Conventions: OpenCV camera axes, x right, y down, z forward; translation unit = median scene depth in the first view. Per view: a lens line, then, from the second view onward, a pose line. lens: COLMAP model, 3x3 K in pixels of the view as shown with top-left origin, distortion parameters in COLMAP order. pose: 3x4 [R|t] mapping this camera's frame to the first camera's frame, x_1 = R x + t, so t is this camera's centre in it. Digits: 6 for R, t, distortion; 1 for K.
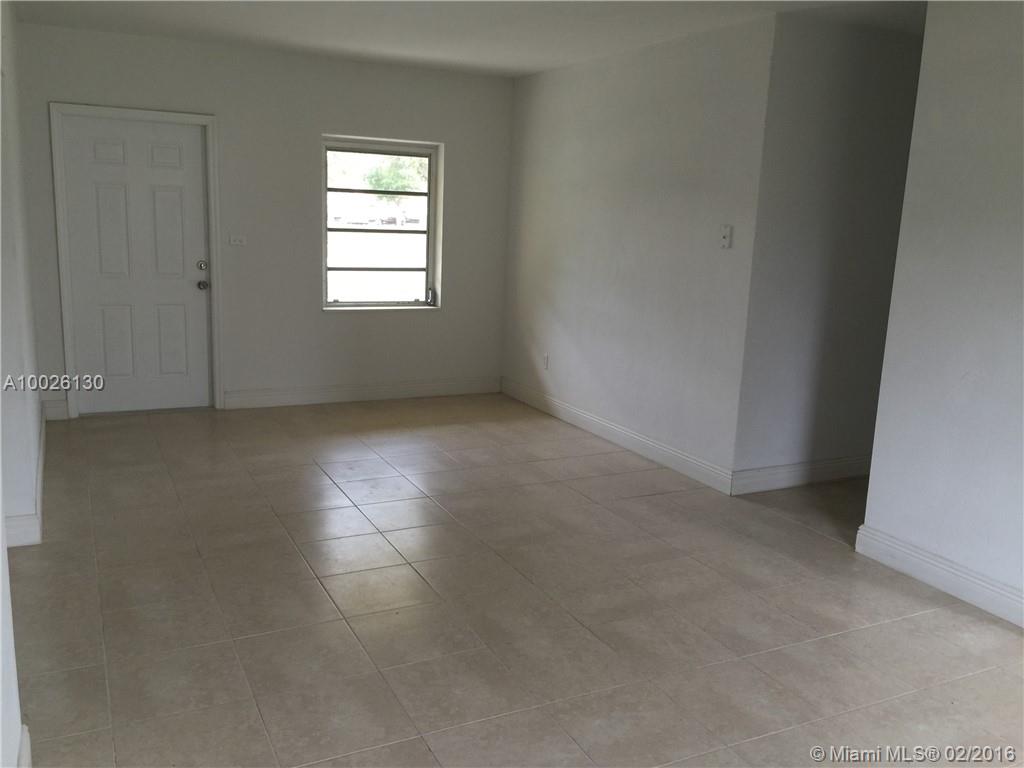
lens RADIAL K [[877.2, 0, 512.0], [0, 877.2, 384.0], [0, 0, 1]] dist [-0.005901, -0.002067]
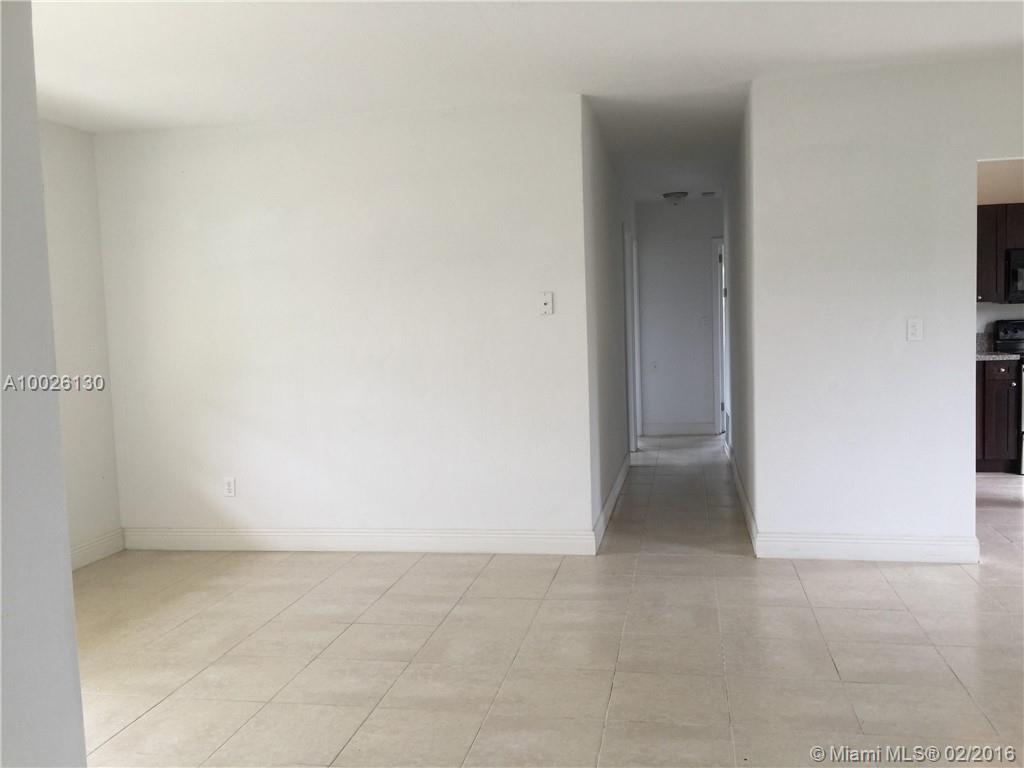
lens RADIAL K [[868.8, 0, 512.0], [0, 868.8, 384.0], [0, 0, 1]] dist [0.012294, 0.001429]
pose [[0.622176, -0.120588, 0.773535, -0.566800], [0.214616, 0.976486, -0.020395, -0.065538], [-0.752886, 0.178702, 0.633426, 0.415442]]
